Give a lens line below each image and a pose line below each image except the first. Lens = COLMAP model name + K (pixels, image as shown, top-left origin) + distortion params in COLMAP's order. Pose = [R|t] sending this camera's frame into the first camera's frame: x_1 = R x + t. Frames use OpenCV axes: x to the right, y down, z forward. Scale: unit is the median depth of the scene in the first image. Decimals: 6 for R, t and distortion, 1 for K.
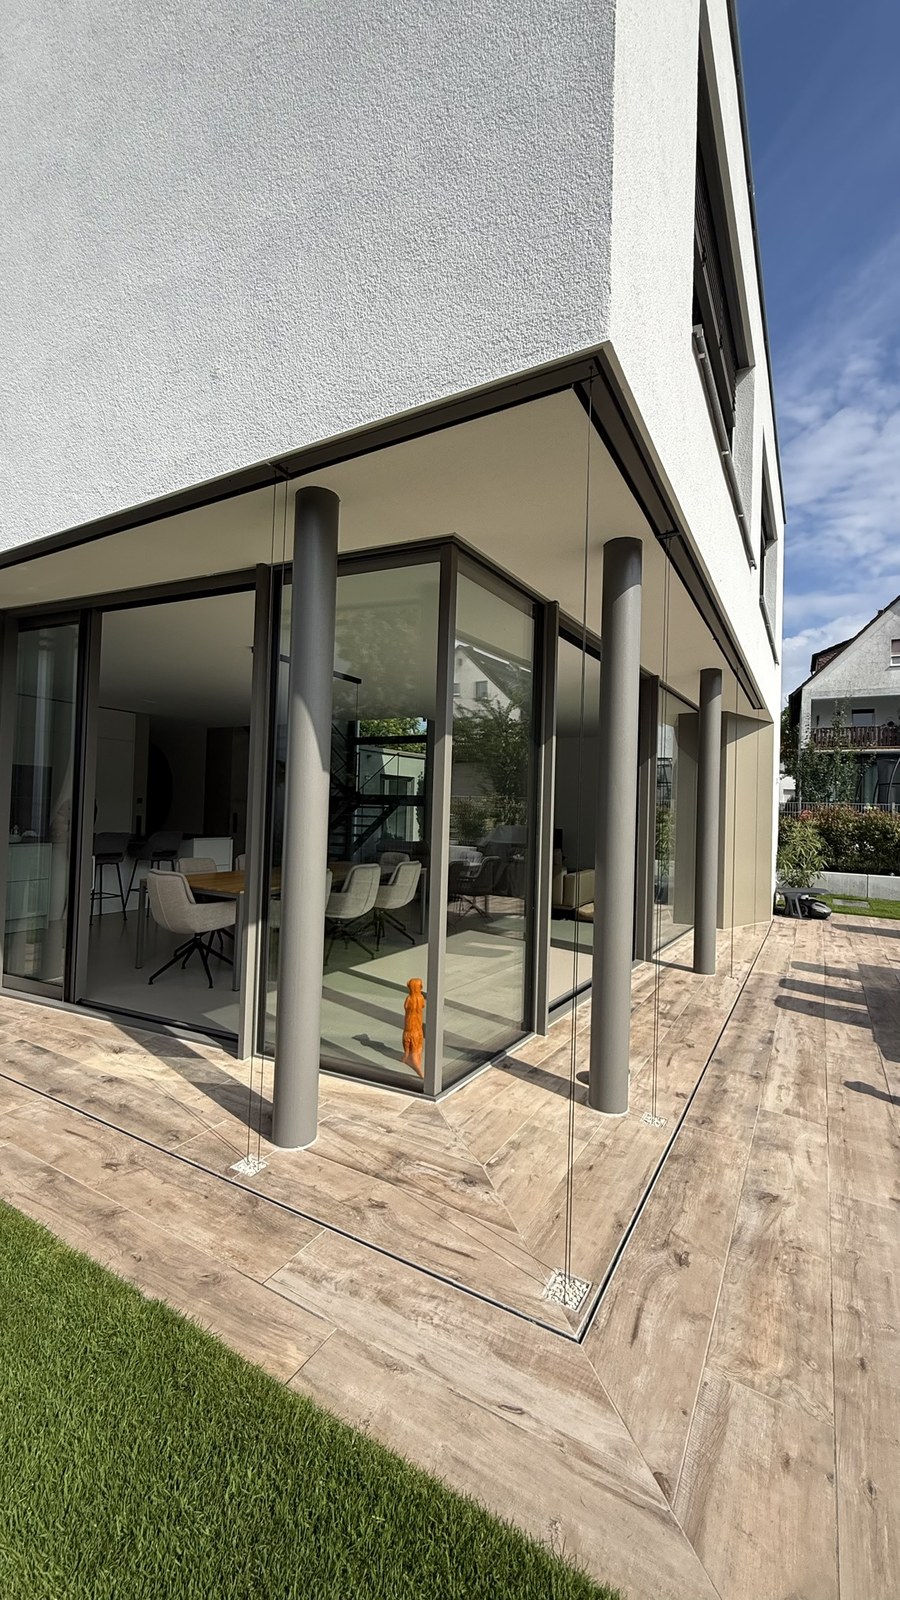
lens RADIAL K [[636.9, 0, 450.0], [0, 636.9, 800.0], [0, 0, 1]] dist [0.000692, -0.000064]
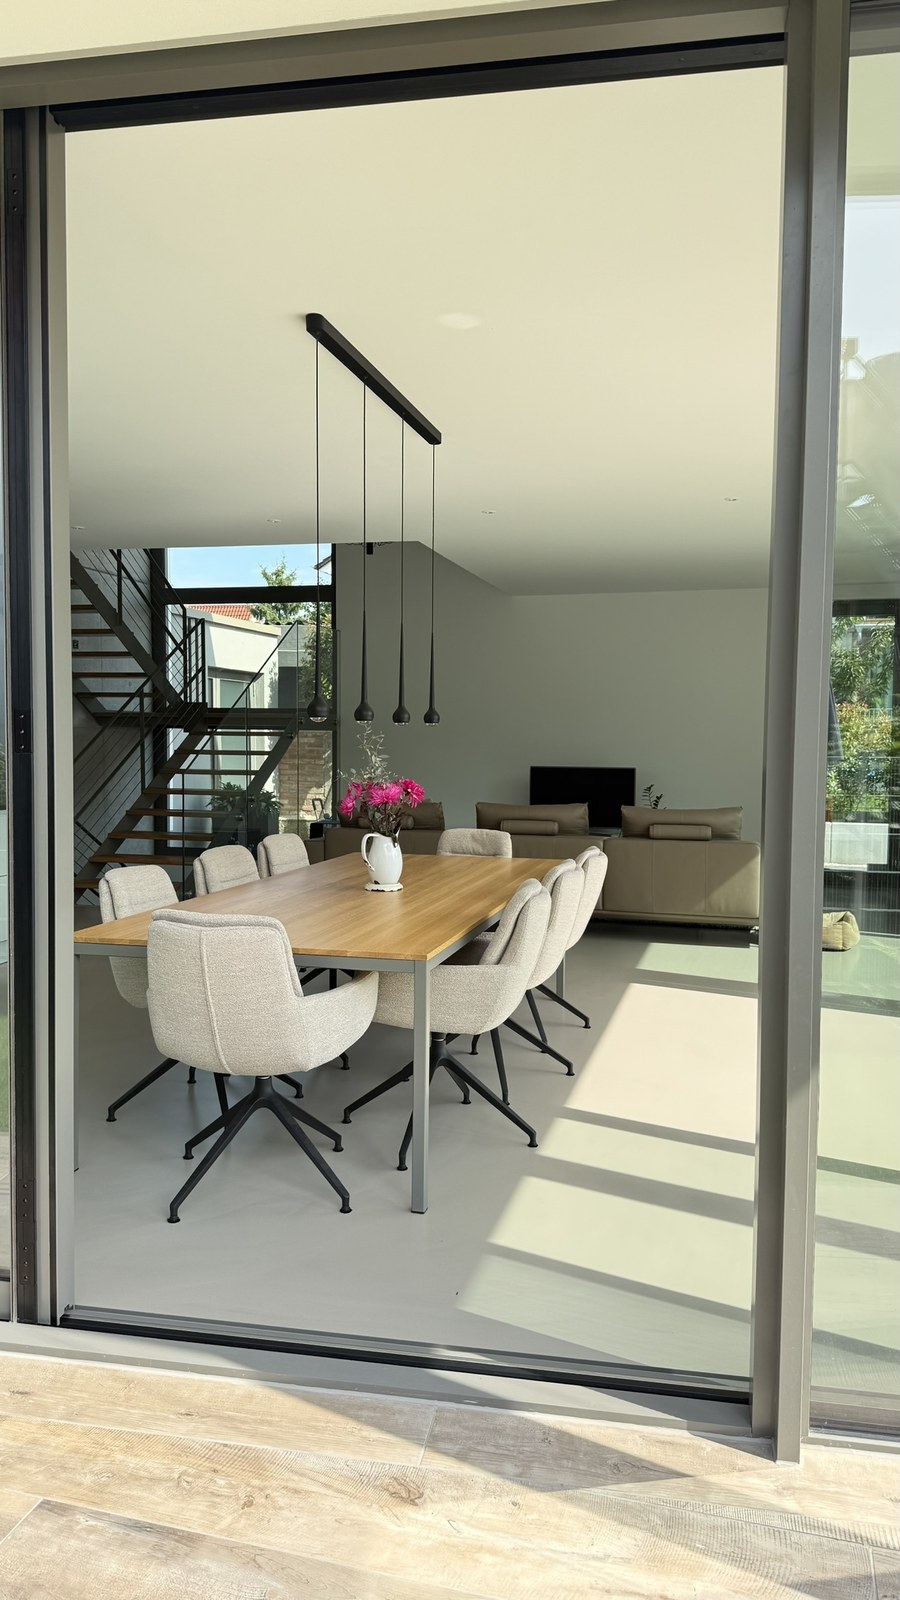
lens RADIAL K [[1109.8, 0, 450.0], [0, 1109.8, 800.0], [0, 0, 1]] dist [0.099010, -0.142237]
pose [[0.967586, -0.030680, 0.250673, -0.635757], [0.012105, 0.997087, 0.075310, 0.000017], [-0.252253, -0.069834, 0.965138, 0.468484]]
